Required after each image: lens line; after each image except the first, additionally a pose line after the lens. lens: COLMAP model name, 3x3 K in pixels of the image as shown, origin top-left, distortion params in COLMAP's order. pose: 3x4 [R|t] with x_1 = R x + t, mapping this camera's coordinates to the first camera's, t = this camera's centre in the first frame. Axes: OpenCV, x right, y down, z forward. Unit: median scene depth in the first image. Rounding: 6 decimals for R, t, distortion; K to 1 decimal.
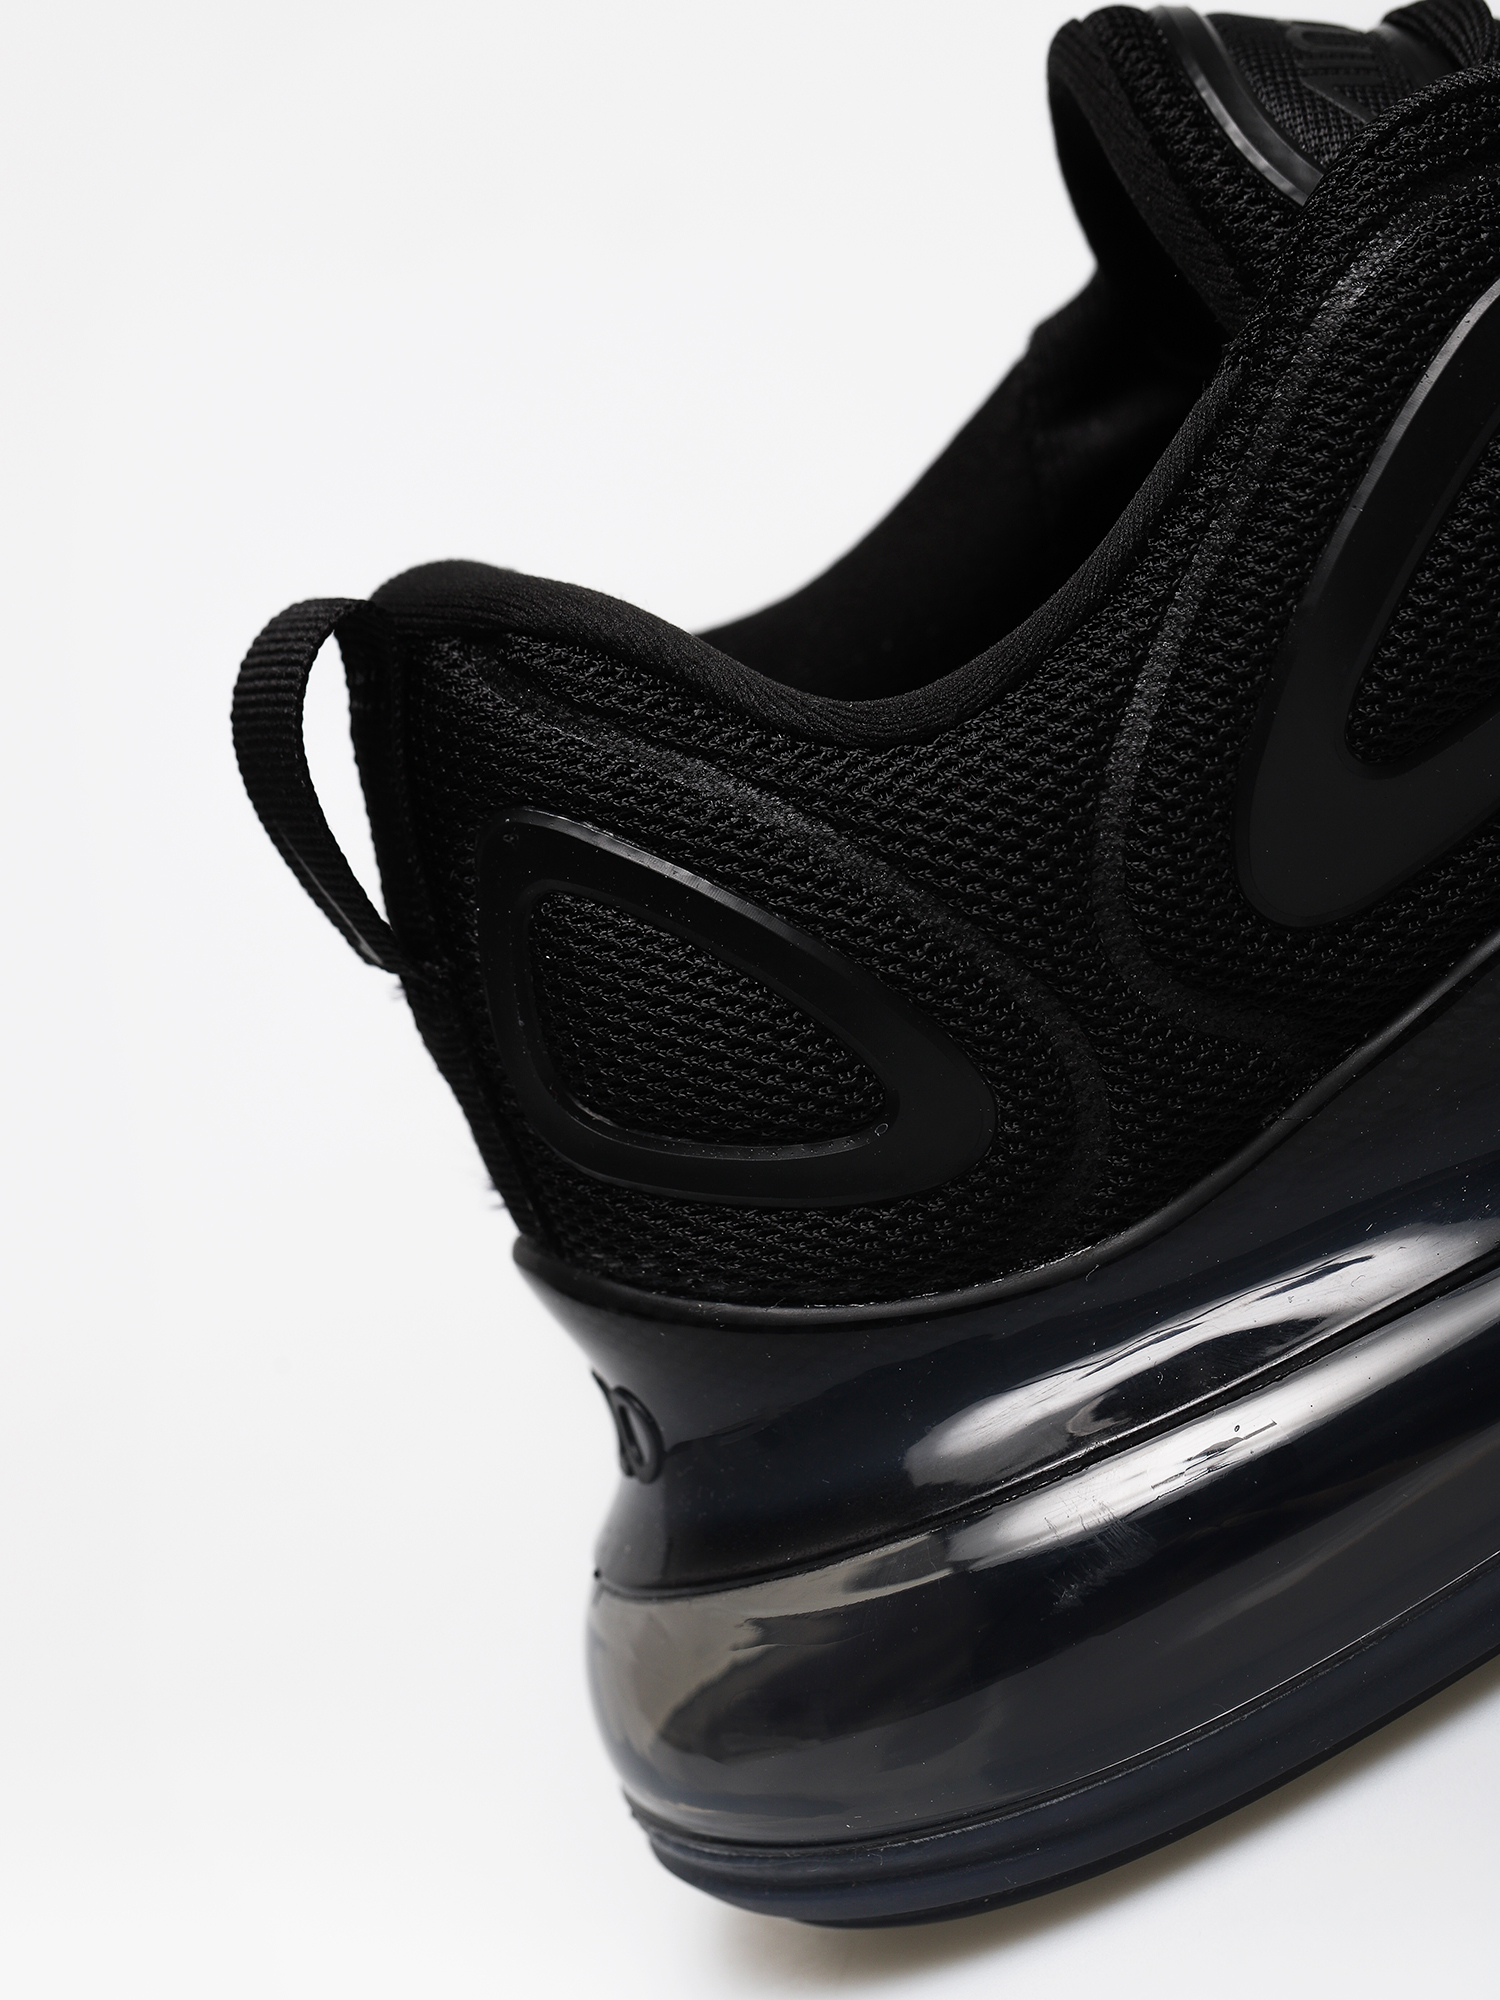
lens RADIAL K [[5728.2, 0, 749.6], [0, 5728.2, 997.9], [0, 0, 1]] dist [0.000896, 0.000000]
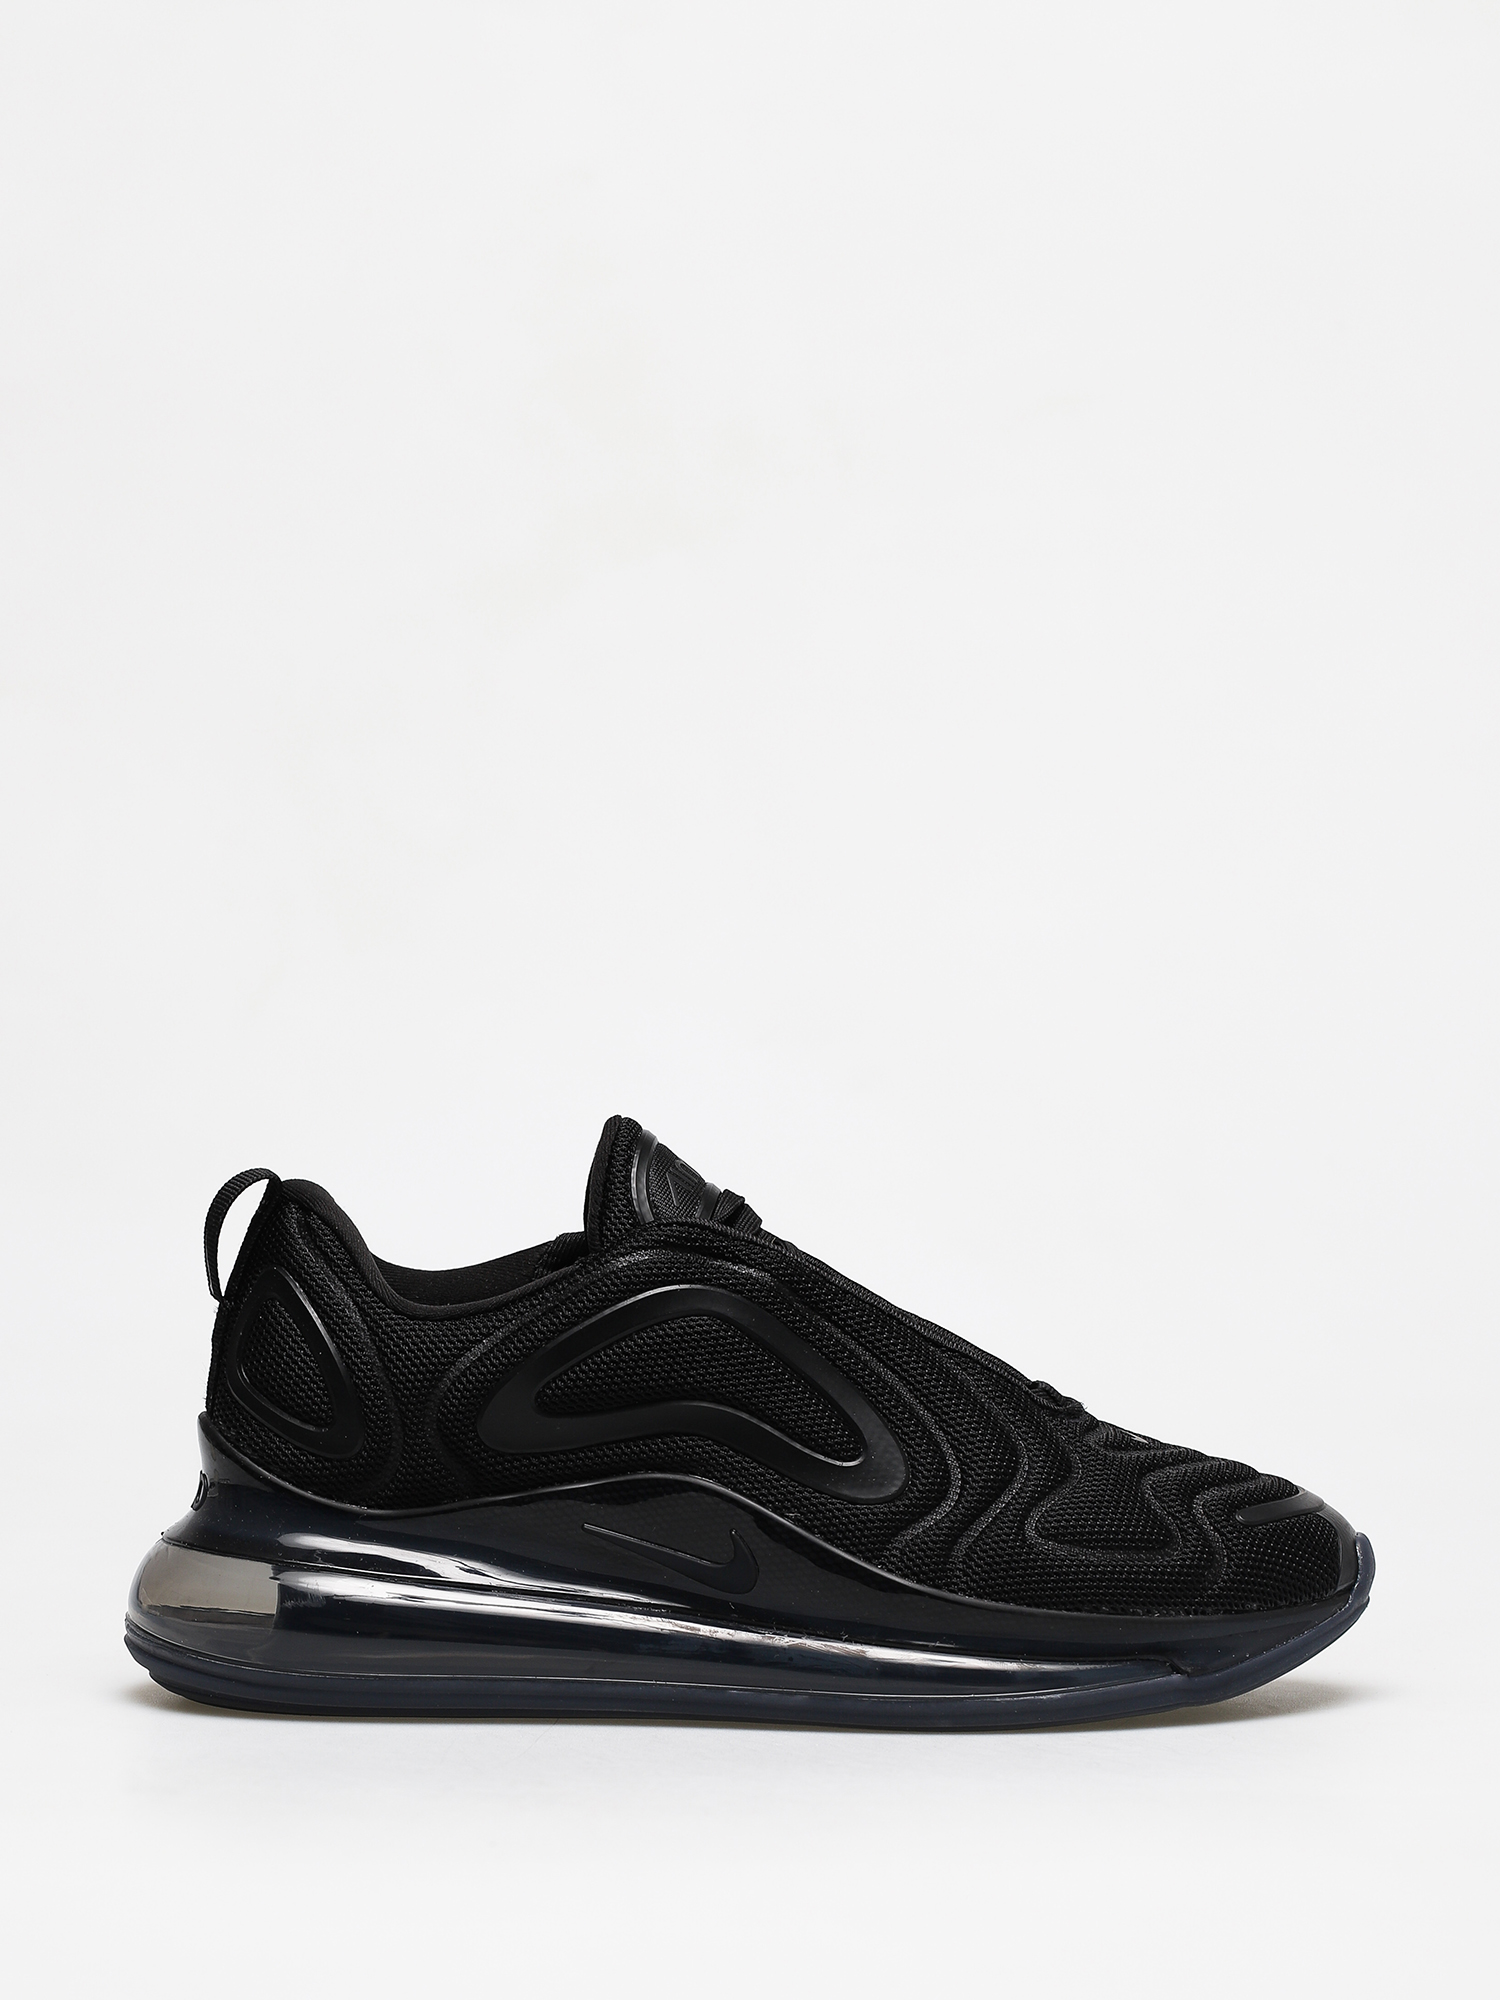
lens RADIAL K [[5728.2, 0, 748.5], [0, 5728.2, 1000.1], [0, 0, 1]] dist [0.000896, 0.000000]
pose [[0.845498, 0.514490, -0.142943, 0.489183], [-0.531892, 0.835101, -0.140351, 0.130279], [0.047162, 0.194697, 0.979729, -1.766830]]
